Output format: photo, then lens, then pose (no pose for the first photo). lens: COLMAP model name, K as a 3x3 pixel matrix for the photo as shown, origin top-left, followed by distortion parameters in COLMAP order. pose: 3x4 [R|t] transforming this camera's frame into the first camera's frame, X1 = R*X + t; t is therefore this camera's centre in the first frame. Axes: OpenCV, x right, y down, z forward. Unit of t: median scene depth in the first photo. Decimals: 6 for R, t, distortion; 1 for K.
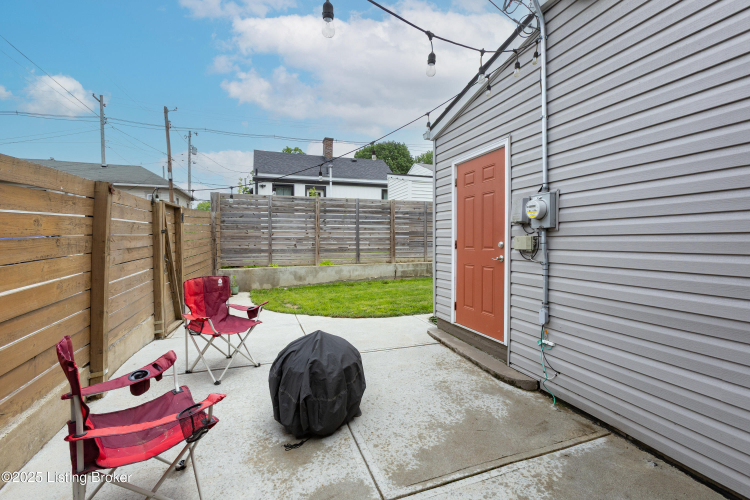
lens RADIAL K [[328.6, 0, 375.3], [0, 328.6, 244.7], [0, 0, 1]] dist [-0.004211, 0.002290]
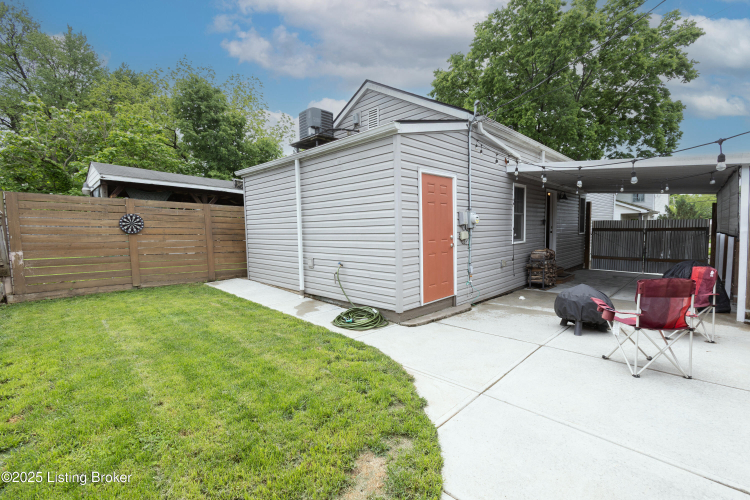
lens RADIAL K [[328.6, 0, 379.8], [0, 328.6, 249.5], [0, 0, 1]] dist [-0.004211, 0.002290]
pose [[-0.442863, -0.049413, 0.895227, -0.367298], [0.030149, 0.997095, 0.069950, -0.025703], [-0.896082, 0.057968, -0.440086, 0.803048]]
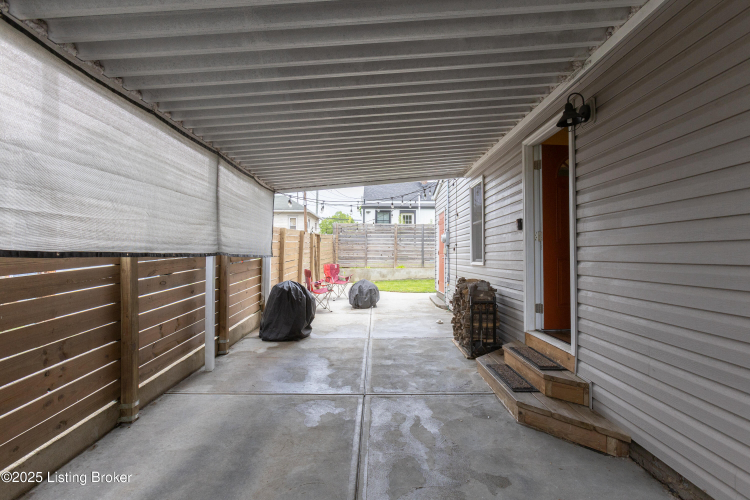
lens RADIAL K [[368.3, 0, 376.1], [0, 368.3, 247.7], [0, 0, 1]] dist [0.002171, 0.000178]
pose [[0.940609, 0.002298, -0.339483, 0.321972], [-0.014133, 0.999375, -0.032395, 0.023965], [0.339197, 0.035269, 0.940054, -0.646263]]
